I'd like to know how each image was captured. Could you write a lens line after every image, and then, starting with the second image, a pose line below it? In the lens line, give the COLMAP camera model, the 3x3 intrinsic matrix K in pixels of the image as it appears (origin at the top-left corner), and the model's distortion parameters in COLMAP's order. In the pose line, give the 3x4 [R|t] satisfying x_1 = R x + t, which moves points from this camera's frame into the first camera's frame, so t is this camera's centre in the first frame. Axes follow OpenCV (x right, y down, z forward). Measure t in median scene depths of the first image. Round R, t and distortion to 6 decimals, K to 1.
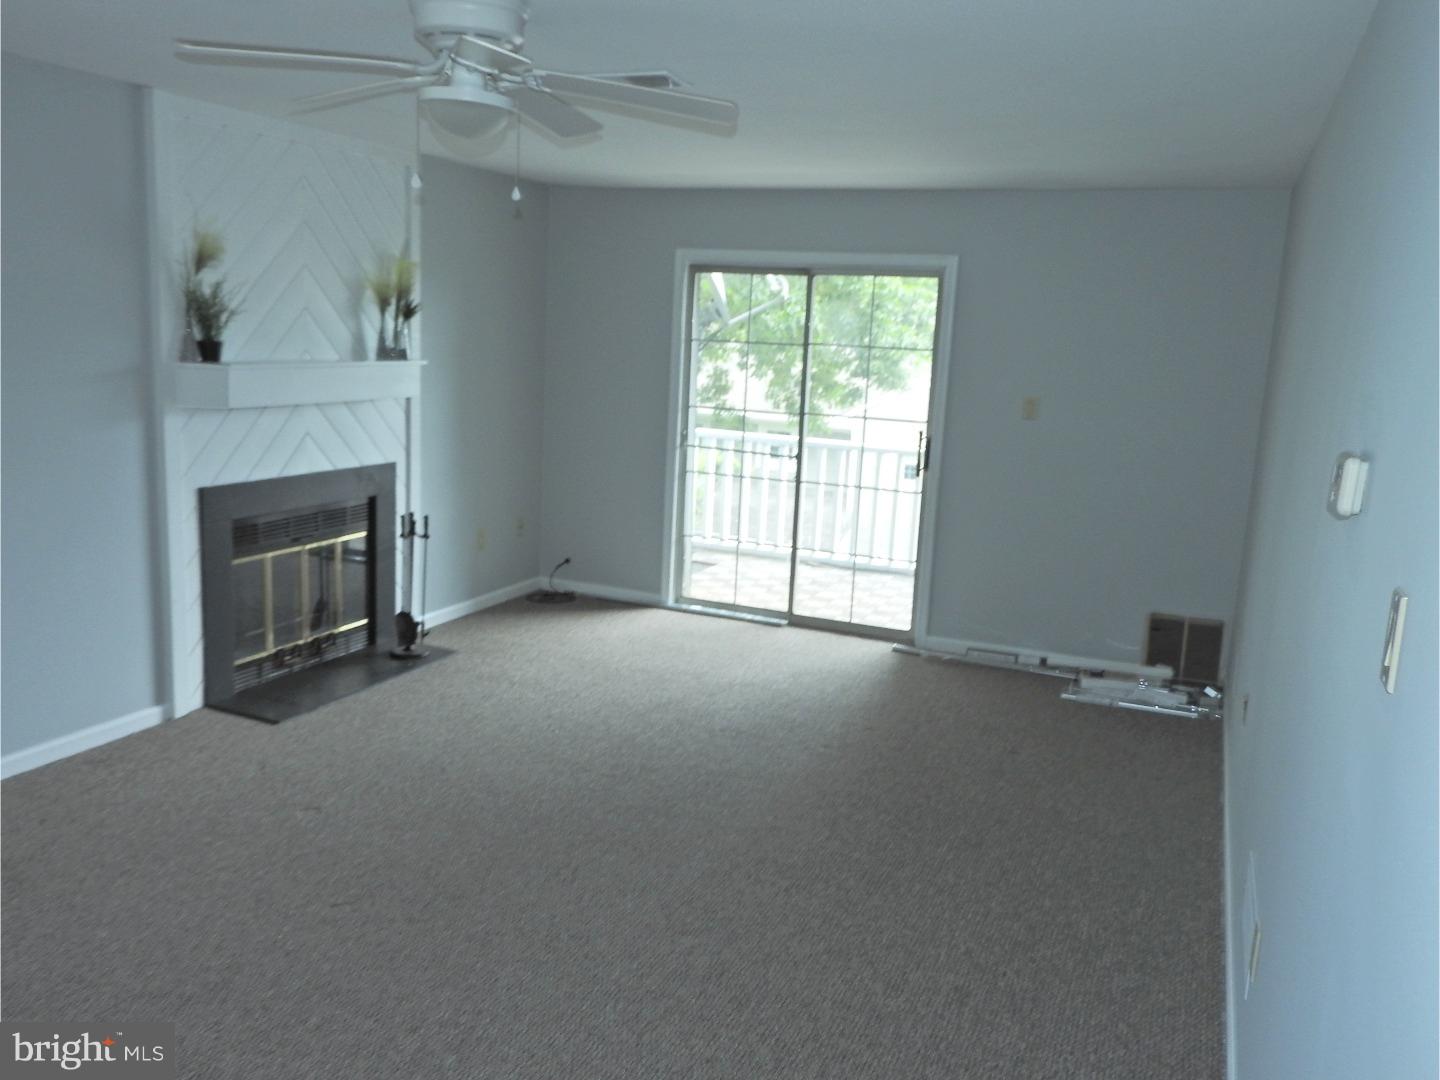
lens RADIAL K [[1165.6, 0, 720.0], [0, 1165.6, 540.0], [0, 0, 1]] dist [0.025172, -0.003829]
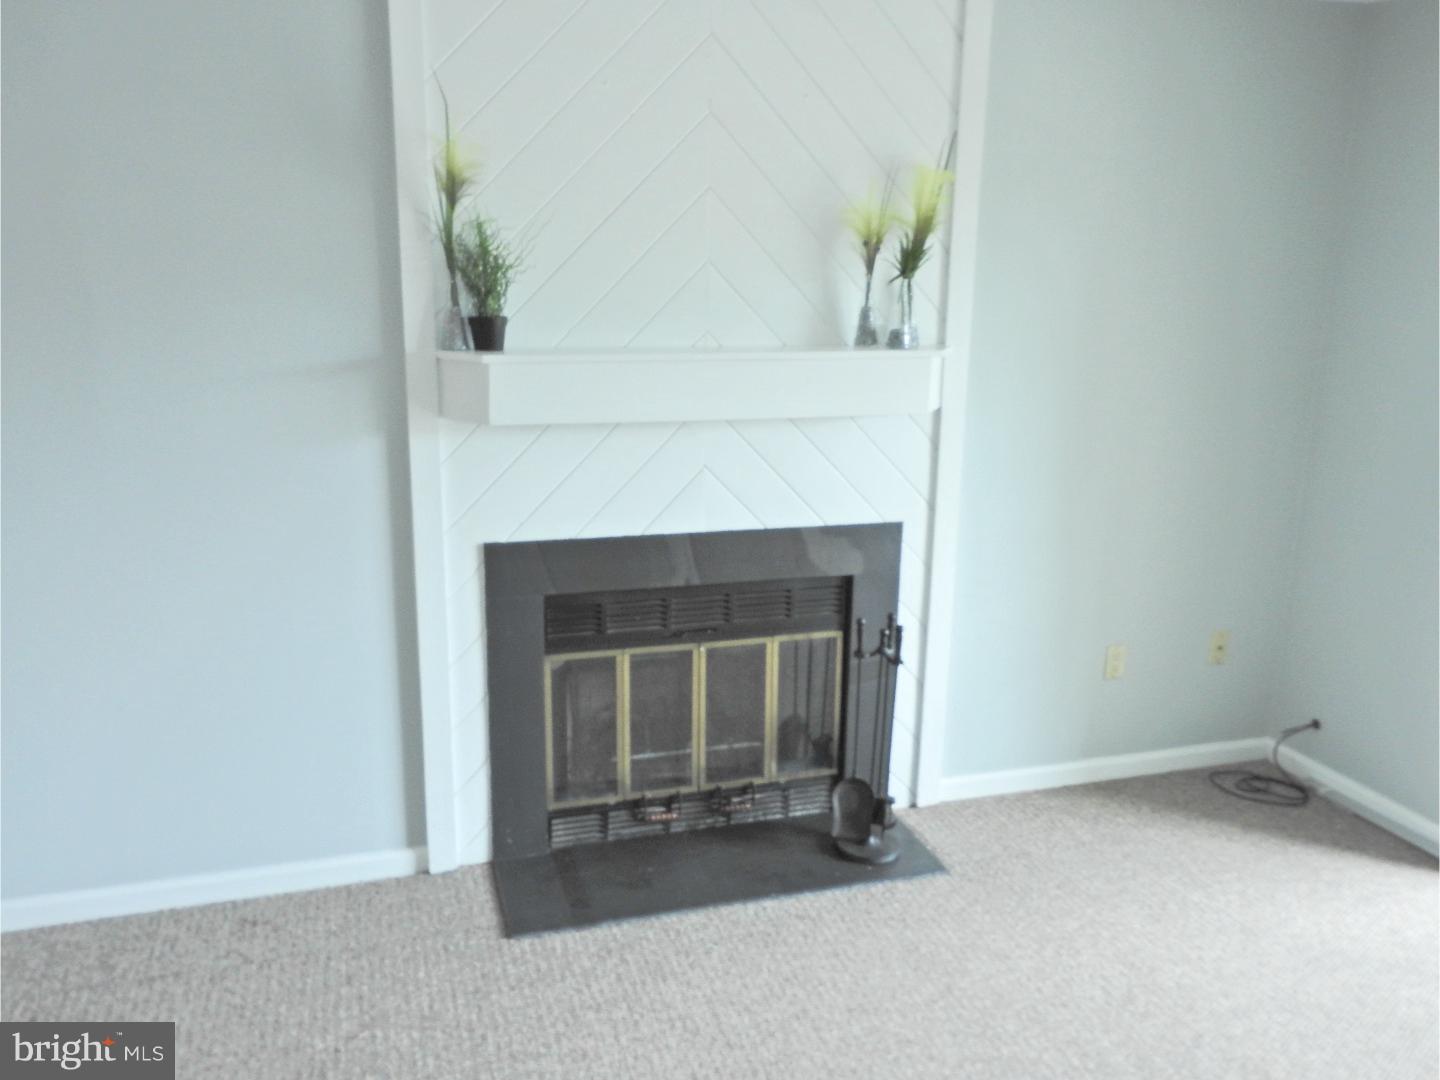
lens RADIAL K [[1165.6, 0, 720.0], [0, 1165.6, 540.0], [0, 0, 1]] dist [0.025172, -0.003829]
pose [[0.650855, 0.138179, -0.746521, 0.115635], [-0.124840, 0.989392, 0.074292, -0.101269], [0.748867, 0.044843, 0.661201, 0.608736]]
